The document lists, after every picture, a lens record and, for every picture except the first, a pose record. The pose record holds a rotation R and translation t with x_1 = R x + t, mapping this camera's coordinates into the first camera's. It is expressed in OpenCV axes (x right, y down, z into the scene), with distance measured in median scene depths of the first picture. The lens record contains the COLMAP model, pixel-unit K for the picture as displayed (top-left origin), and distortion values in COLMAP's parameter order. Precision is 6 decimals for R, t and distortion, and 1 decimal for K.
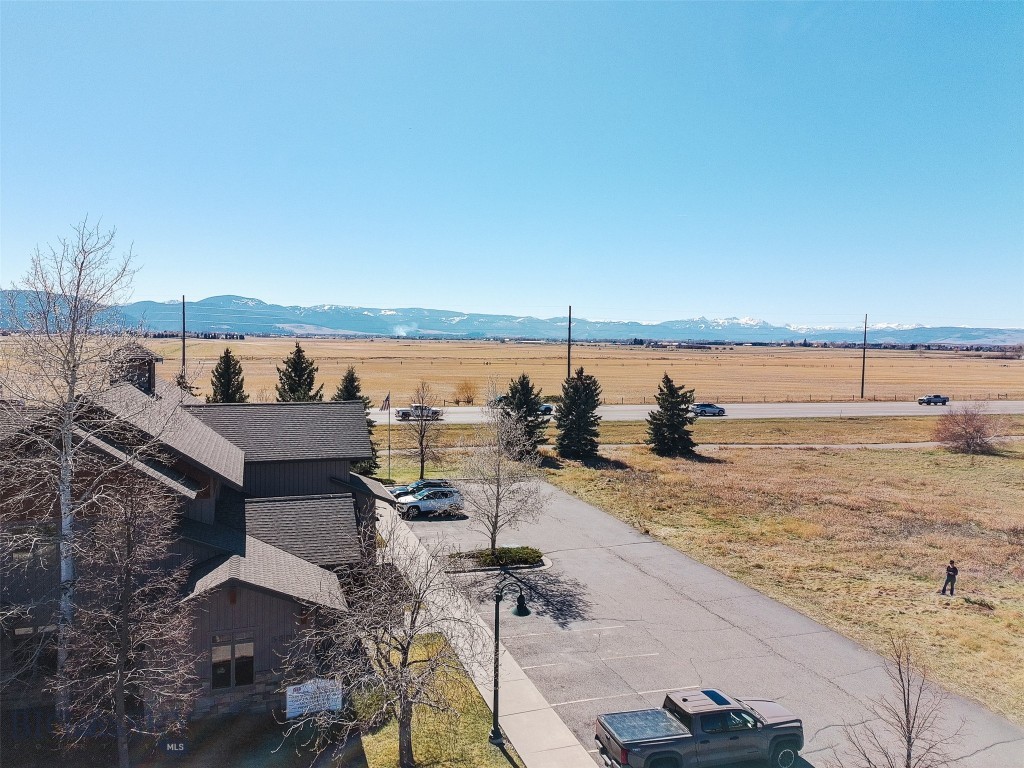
lens RADIAL K [[757.7, 0, 508.3], [0, 757.7, 383.0], [0, 0, 1]] dist [0.071813, -0.064843]
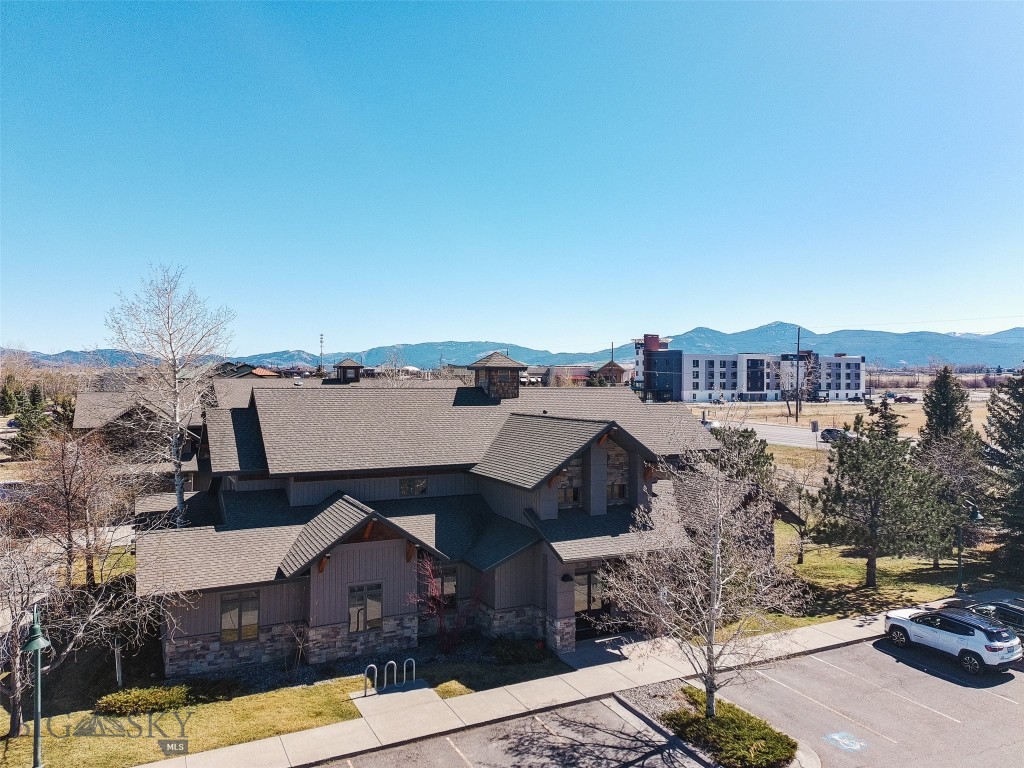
lens RADIAL K [[759.1, 0, 508.5], [0, 759.1, 375.8], [0, 0, 1]] dist [0.080369, -0.077229]
pose [[0.134336, -0.008162, -0.990902, 0.550160], [-0.051243, 0.998571, -0.015172, -0.003792], [0.989610, 0.052815, 0.133726, 0.825618]]
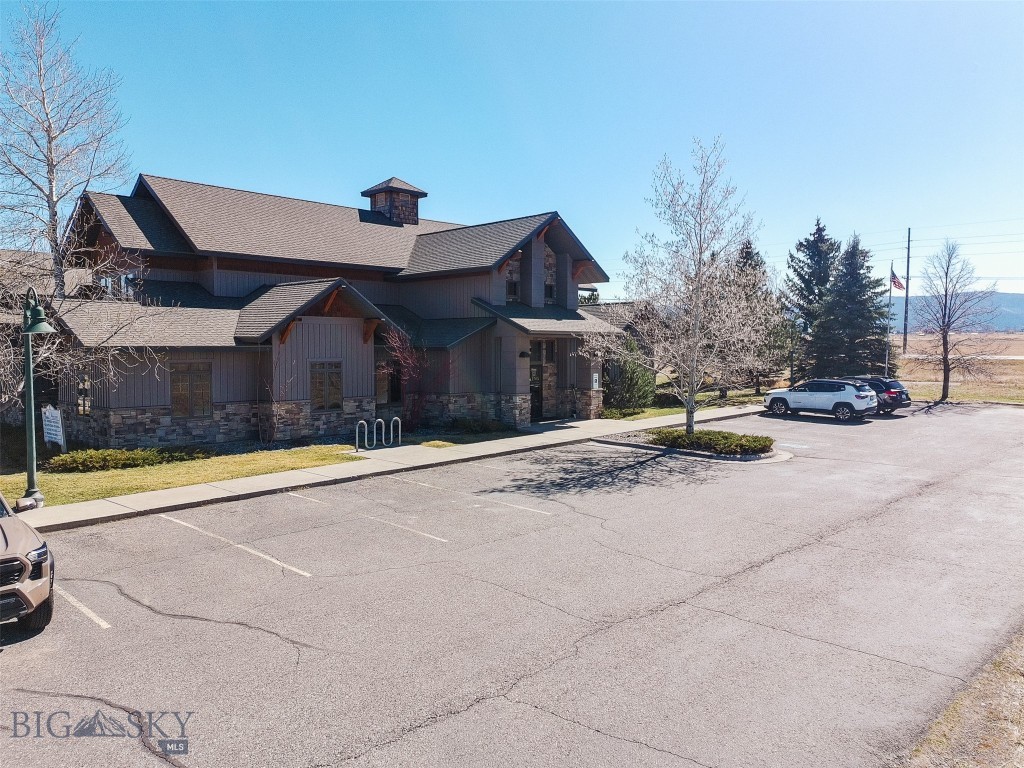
lens RADIAL K [[759.1, 0, 508.5], [0, 759.1, 375.8], [0, 0, 1]] dist [0.080369, -0.077229]
pose [[0.456361, 0.027540, -0.889369, 0.490306], [-0.037273, 0.999235, 0.011816, 0.189661], [0.889014, 0.027757, 0.457038, 0.631908]]
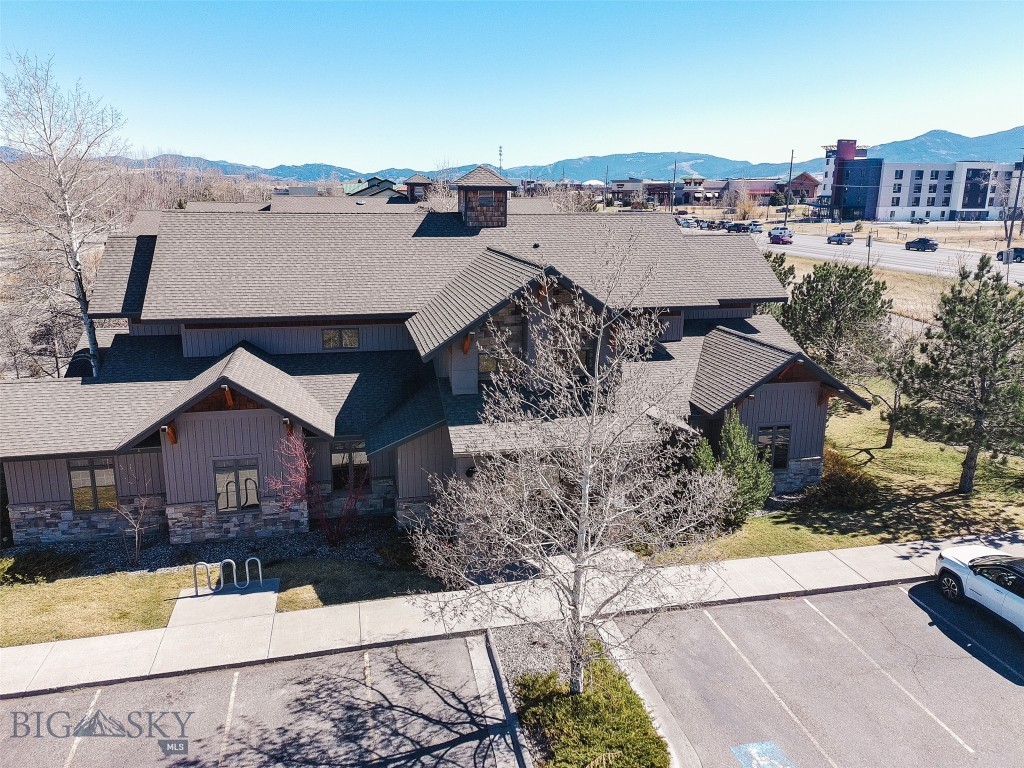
lens RADIAL K [[757.2, 0, 508.6], [0, 757.2, 379.3], [0, 0, 1]] dist [0.084548, -0.083507]
pose [[-0.105285, 0.231287, -0.967172, 0.352457], [-0.054139, 0.969802, 0.237810, -0.025189], [0.992967, 0.077400, -0.089584, 1.061961]]
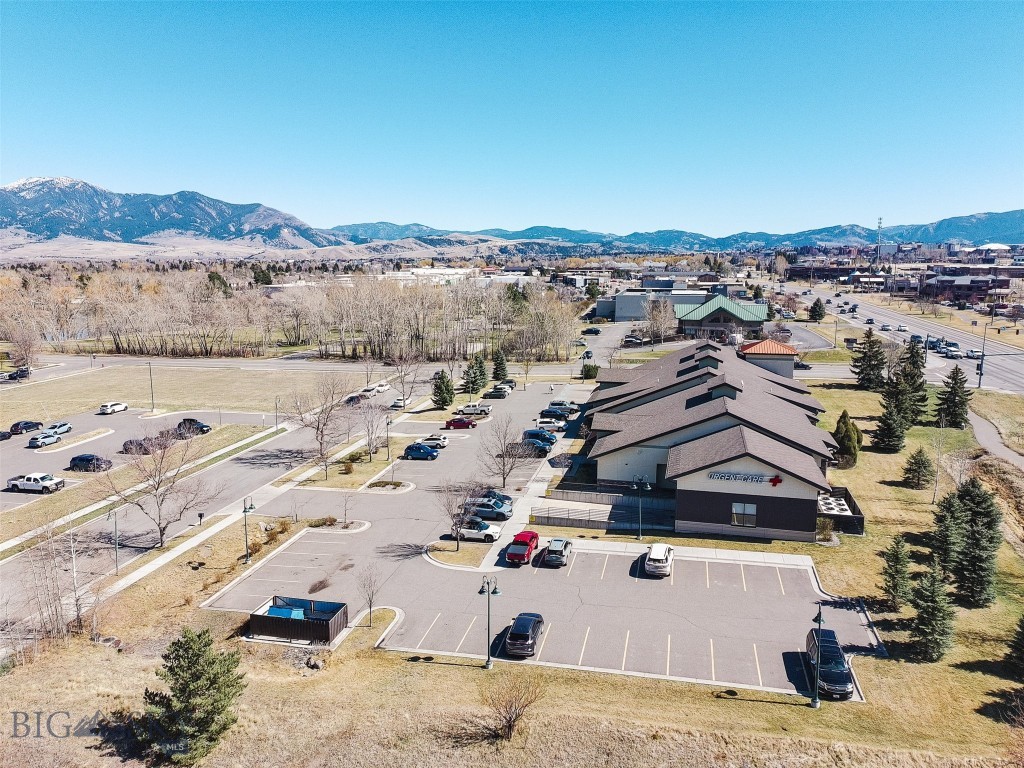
lens RADIAL K [[757.7, 0, 508.3], [0, 757.7, 383.0], [0, 0, 1]] dist [0.071813, -0.064843]
pose [[-0.519906, 0.136604, -0.843230, -1.444532], [-0.043429, 0.981627, 0.185801, -0.459646], [0.853119, 0.133220, -0.504421, 0.579089]]
